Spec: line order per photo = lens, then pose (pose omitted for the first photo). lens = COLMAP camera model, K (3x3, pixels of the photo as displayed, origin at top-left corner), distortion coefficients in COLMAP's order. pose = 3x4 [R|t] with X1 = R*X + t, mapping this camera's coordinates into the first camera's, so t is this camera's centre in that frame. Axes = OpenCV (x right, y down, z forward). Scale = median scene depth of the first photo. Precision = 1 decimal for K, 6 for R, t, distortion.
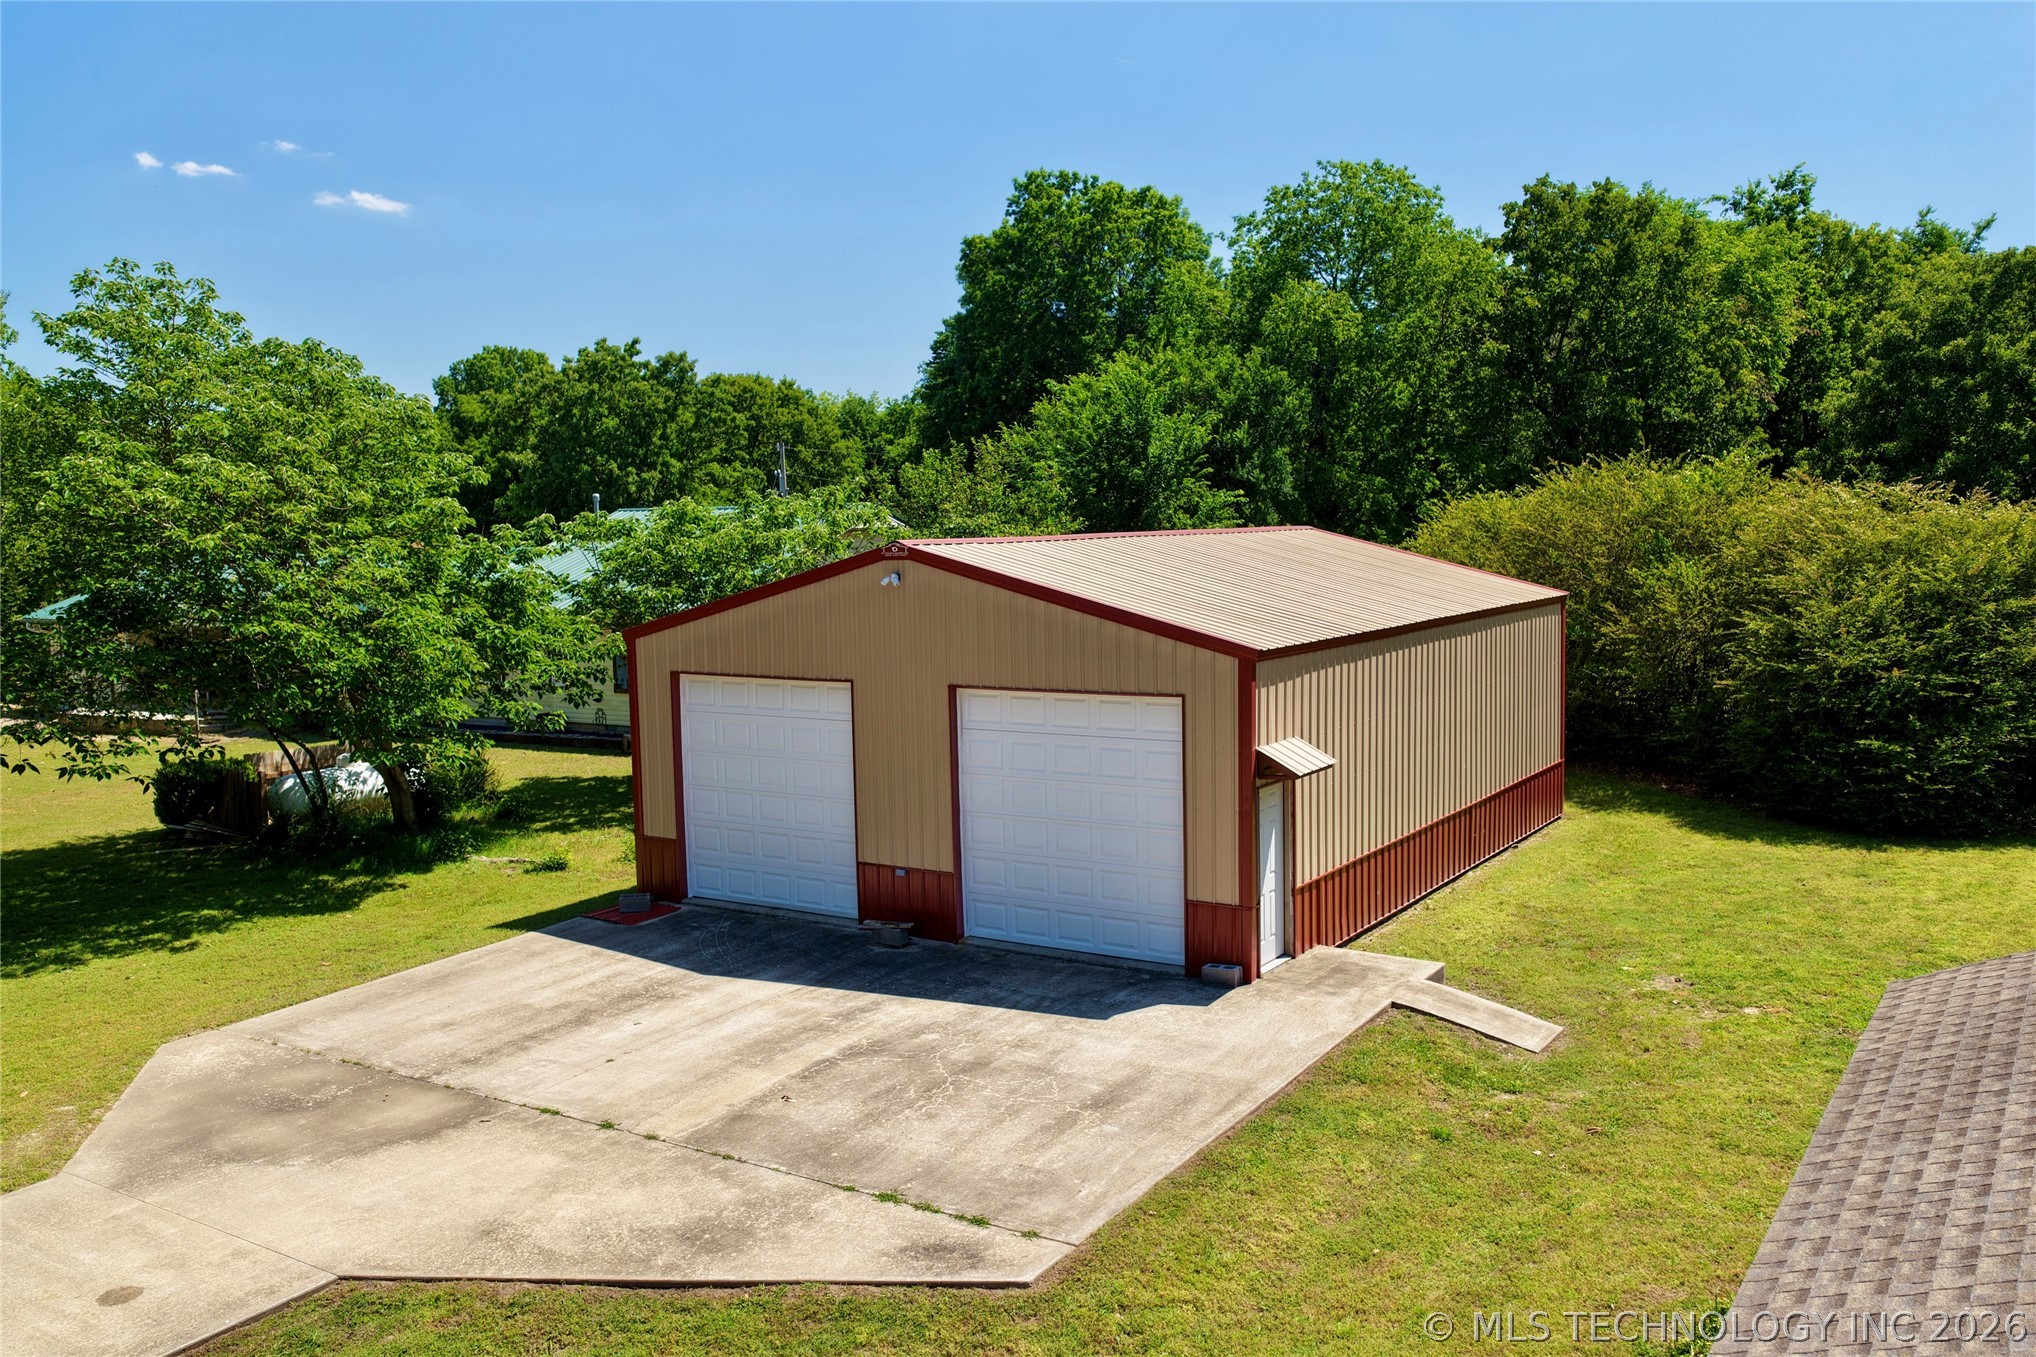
lens RADIAL K [[1689.0, 0, 1023.0], [0, 1689.0, 679.3], [0, 0, 1]] dist [-0.012626, 0.030806]
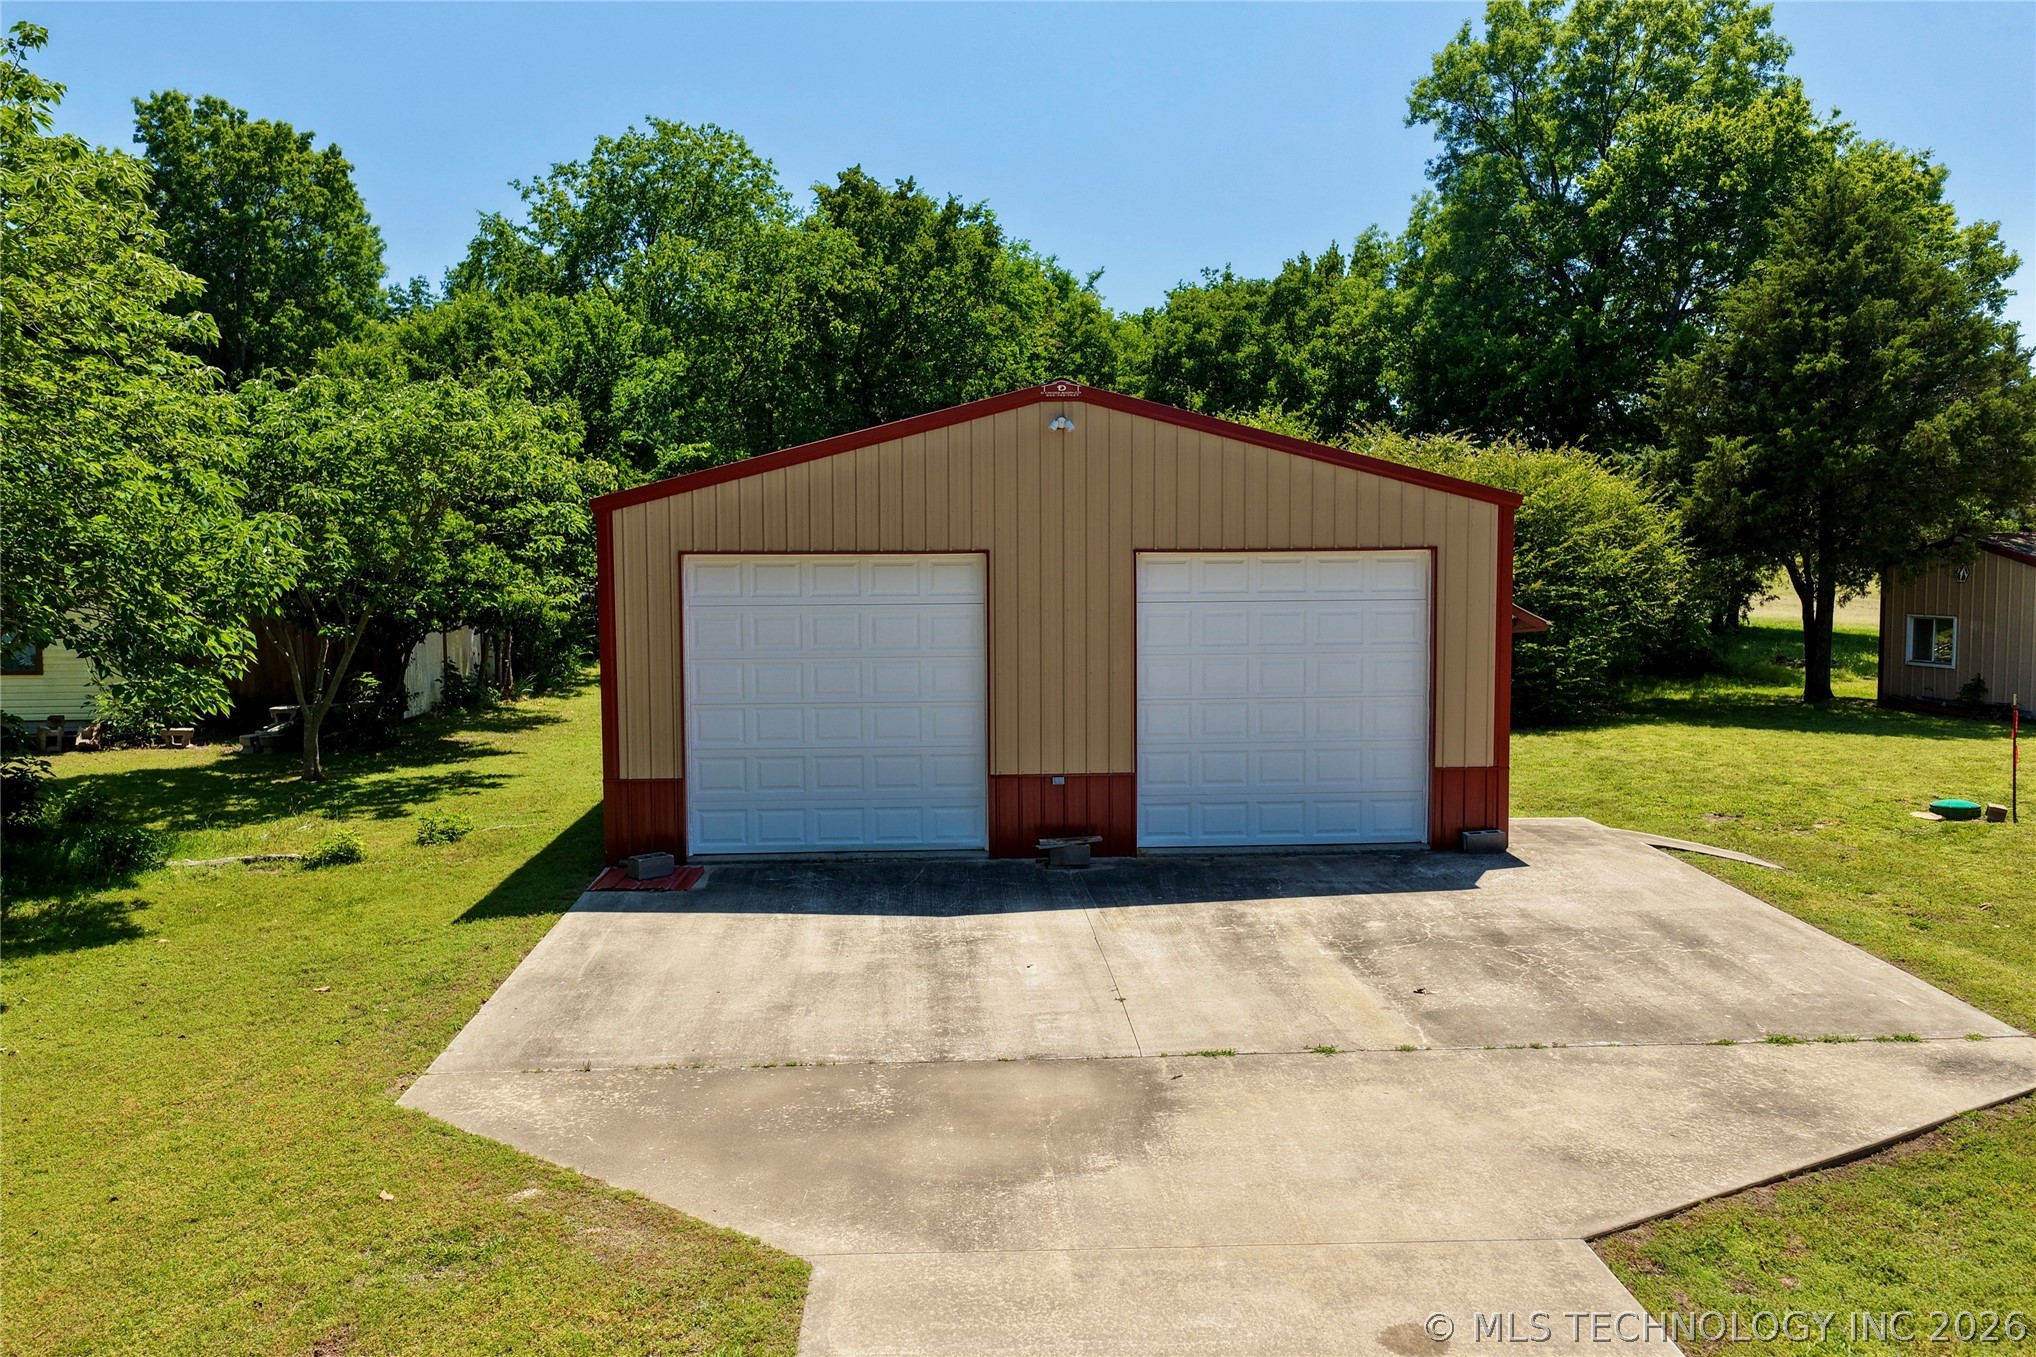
lens RADIAL K [[1689.0, 0, 1023.0], [0, 1689.0, 679.3], [0, 0, 1]] dist [-0.012626, 0.030806]
pose [[0.809793, -0.031041, 0.585894, -0.648760], [0.047140, 0.998813, -0.012237, 0.084136], [-0.584819, 0.037528, 0.810295, 0.381117]]
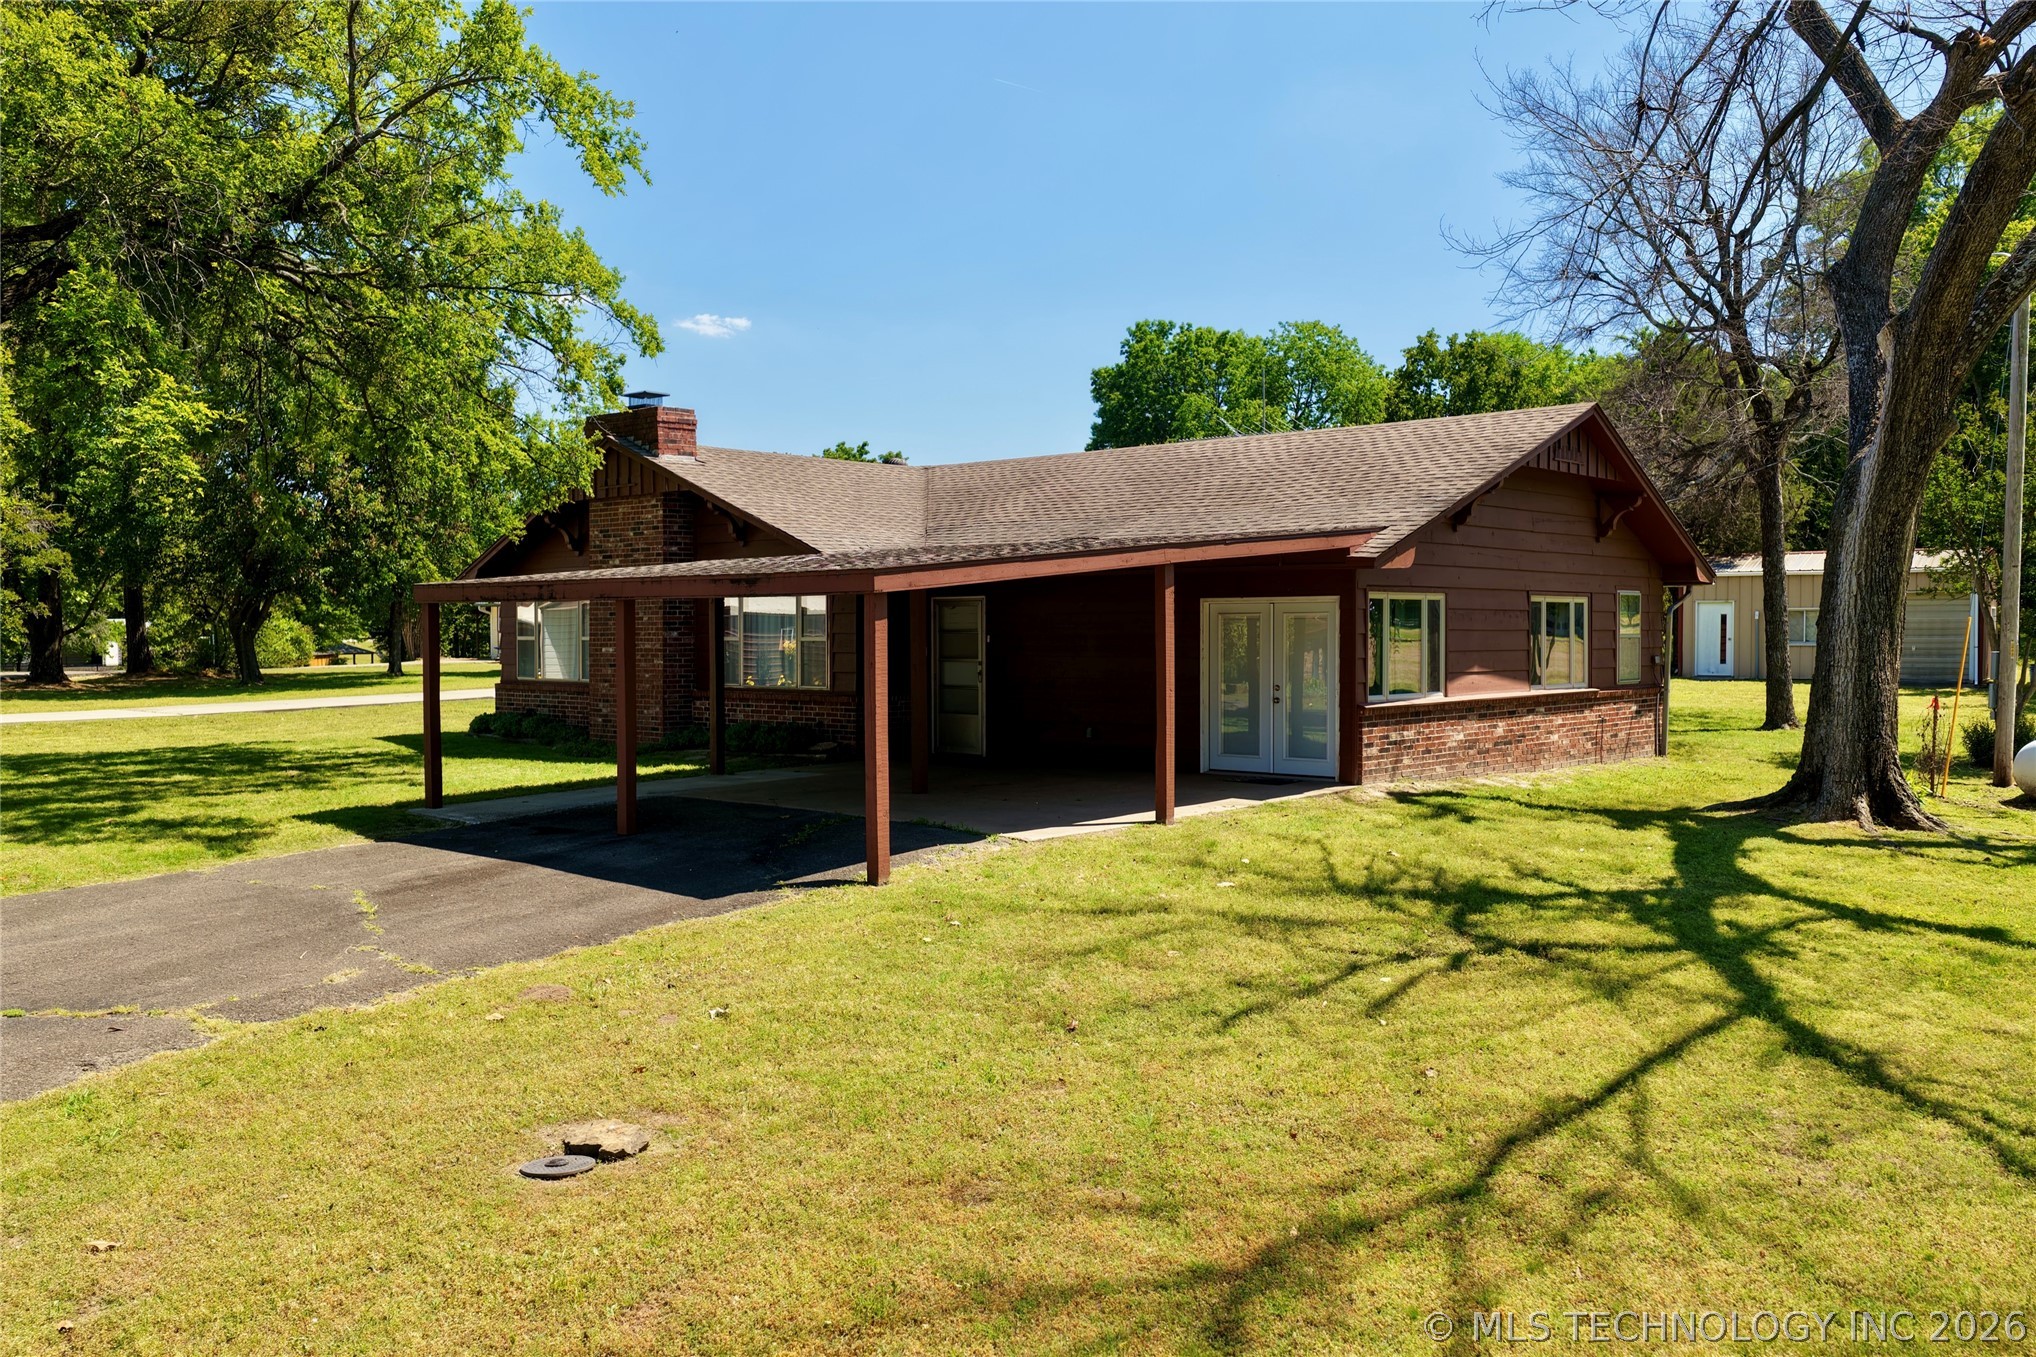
lens RADIAL K [[1689.0, 0, 1023.0], [0, 1689.0, 679.3], [0, 0, 1]] dist [-0.012626, 0.030806]
pose [[0.986848, 0.020106, -0.160398, 0.583338], [-0.030510, 0.997568, -0.062669, 0.350376], [0.158748, 0.066739, 0.985061, -1.545347]]
